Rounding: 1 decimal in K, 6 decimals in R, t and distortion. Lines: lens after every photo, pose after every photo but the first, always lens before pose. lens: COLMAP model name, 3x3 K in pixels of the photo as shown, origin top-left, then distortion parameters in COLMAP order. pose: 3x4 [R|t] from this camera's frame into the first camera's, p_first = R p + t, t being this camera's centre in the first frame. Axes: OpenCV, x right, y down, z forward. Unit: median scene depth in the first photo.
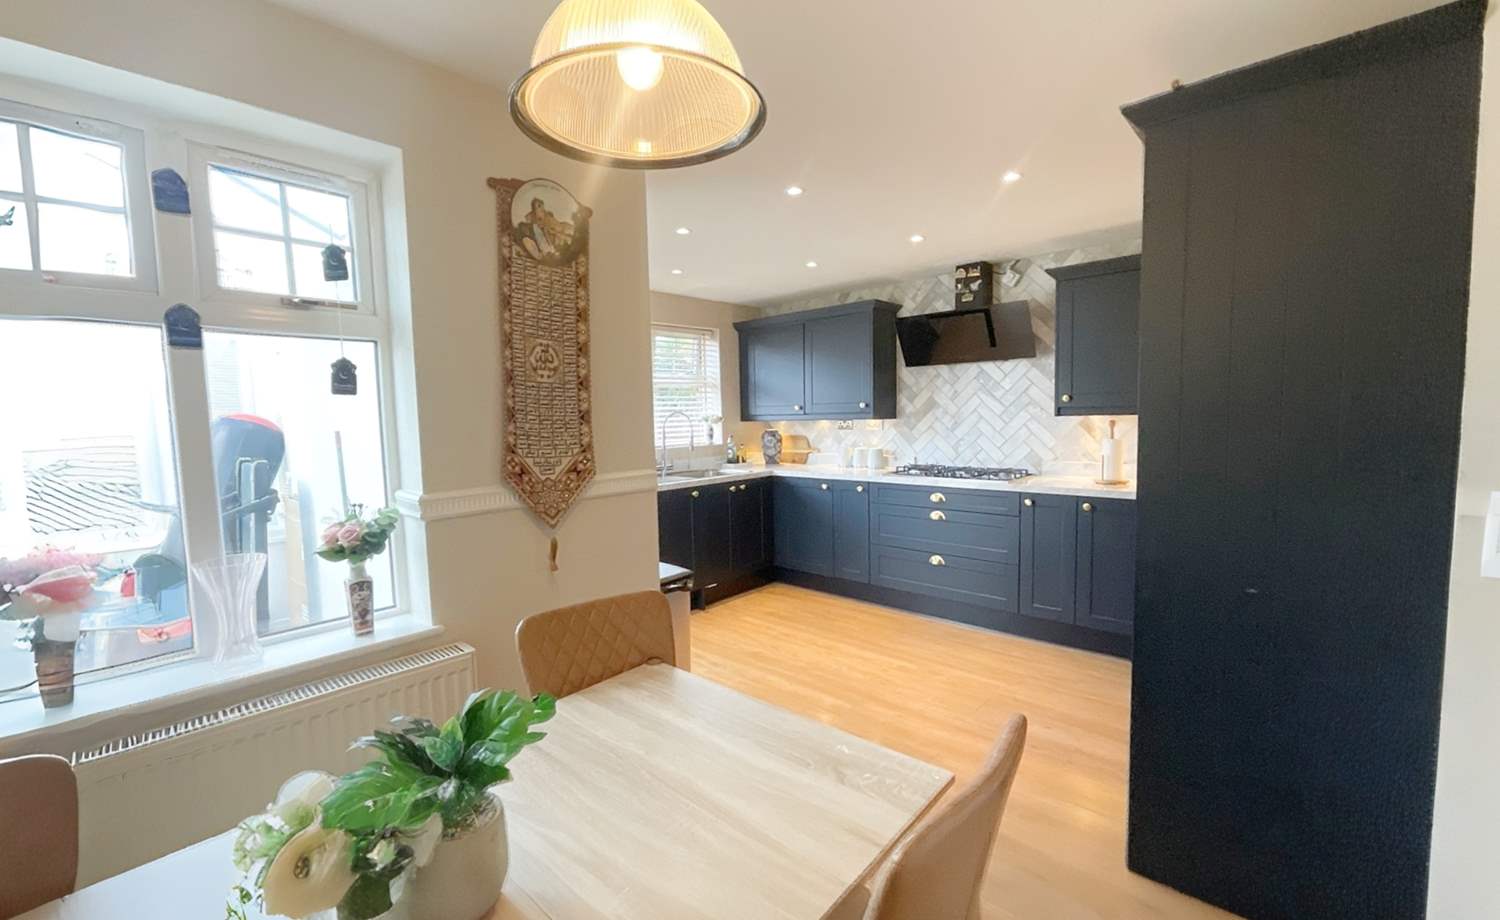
lens RADIAL K [[609.5, 0, 749.2], [0, 609.5, 464.0], [0, 0, 1]] dist [0.000586, 0.000013]
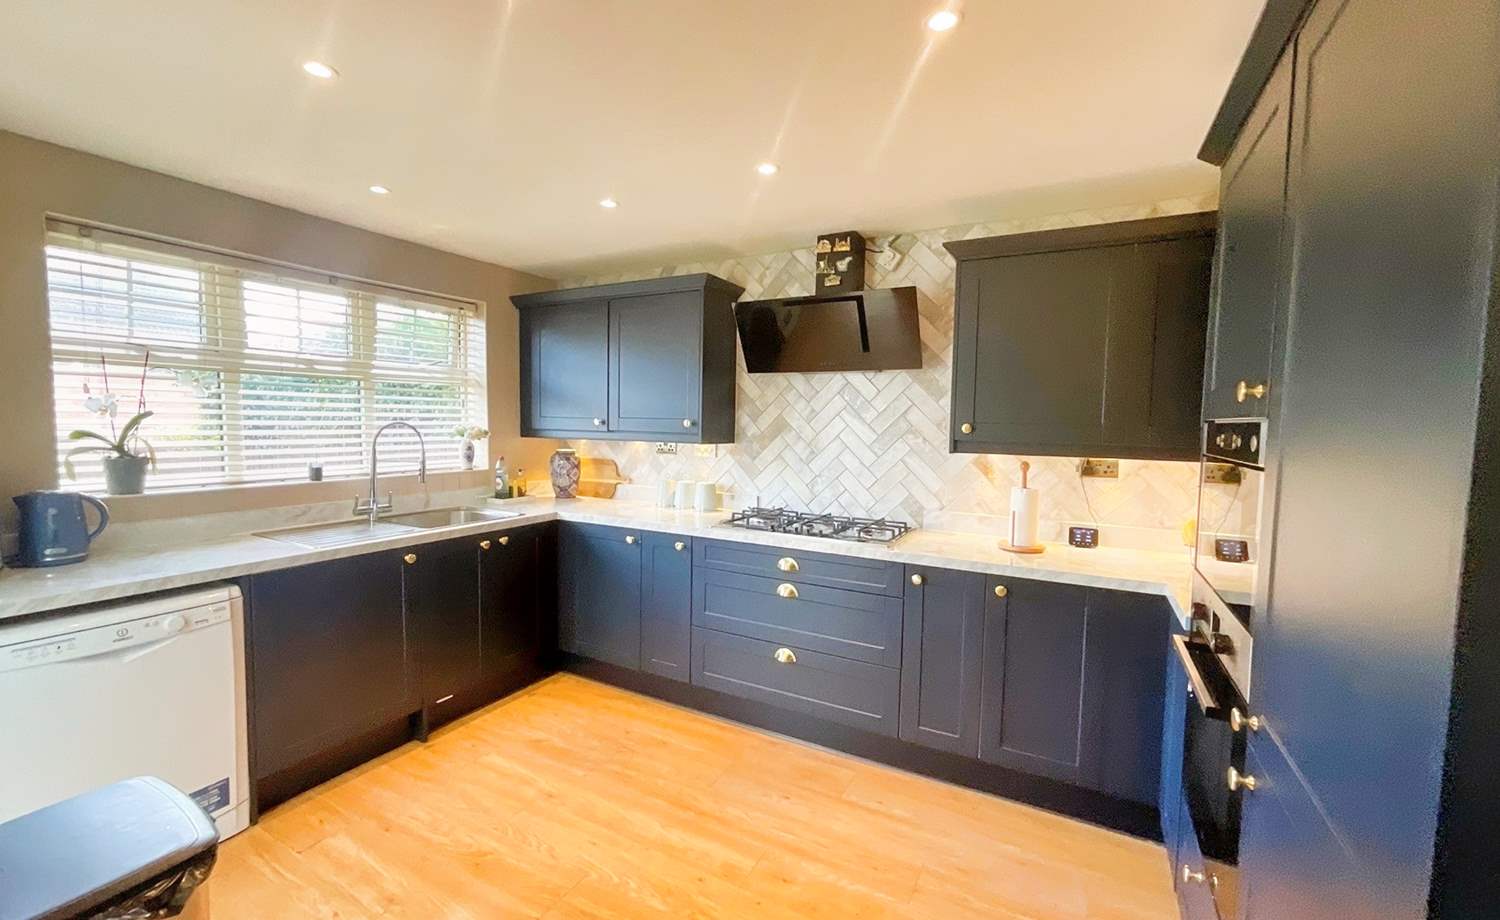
lens RADIAL K [[609.5, 0, 749.2], [0, 609.5, 464.0], [0, 0, 1]] dist [0.000586, 0.000013]
pose [[0.968404, 0.022710, 0.248352, 0.082363], [-0.019918, 0.999707, -0.013751, -0.041533], [-0.248591, 0.008369, 0.968572, 0.303721]]
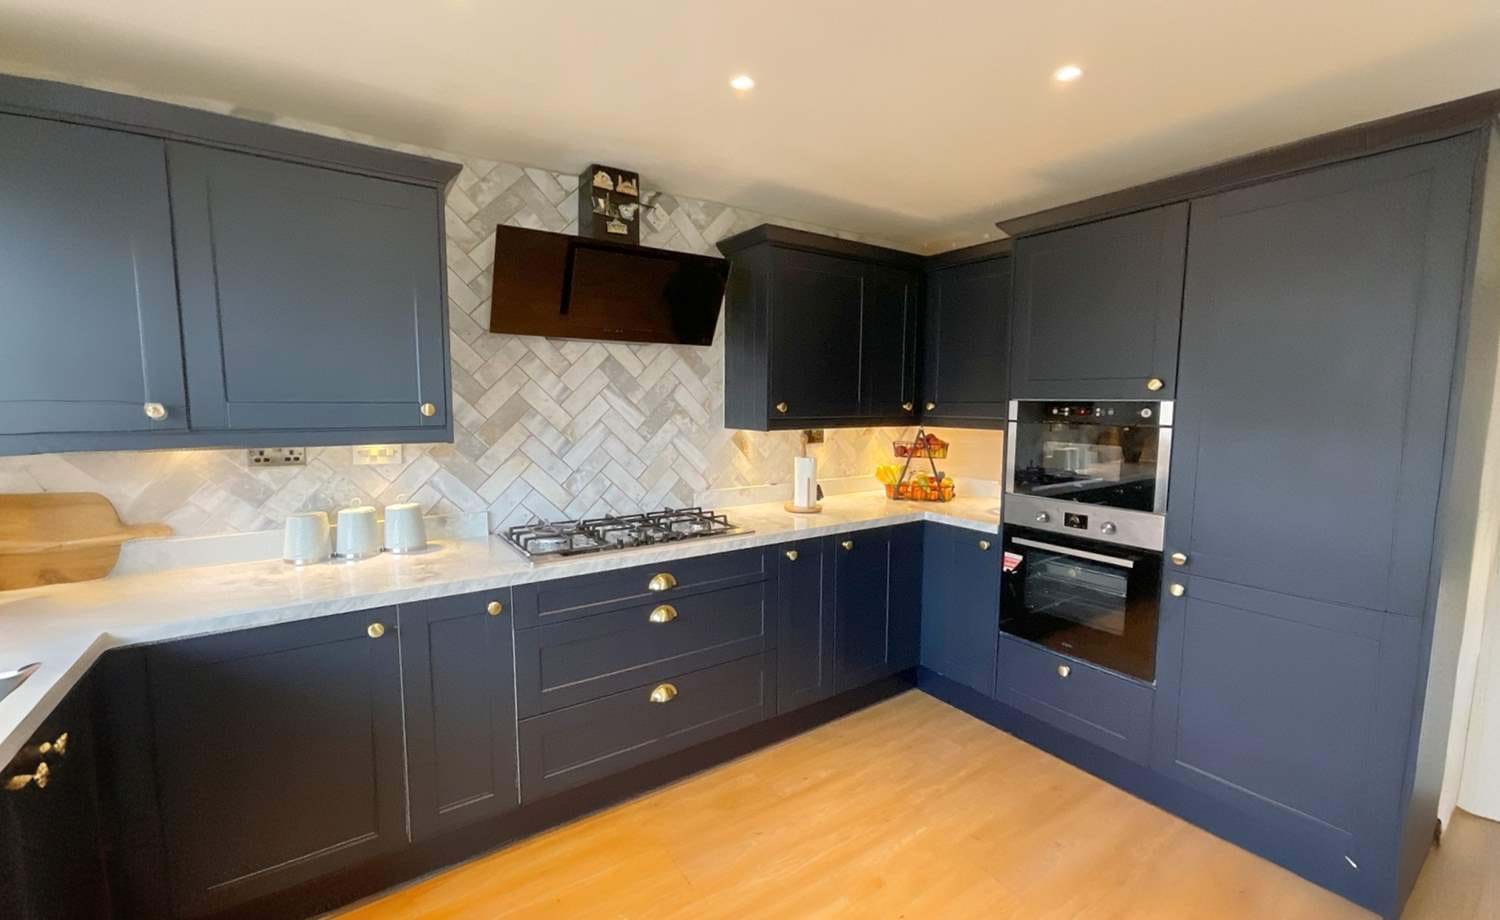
lens RADIAL K [[608.5, 0, 751.0], [0, 608.5, 463.3], [0, 0, 1]] dist [-0.014488, 0.000056]
pose [[0.223091, -0.081916, 0.971350, -0.174786], [0.066161, 0.995437, 0.068752, -0.074796], [-0.972550, 0.048928, 0.227493, 0.693488]]
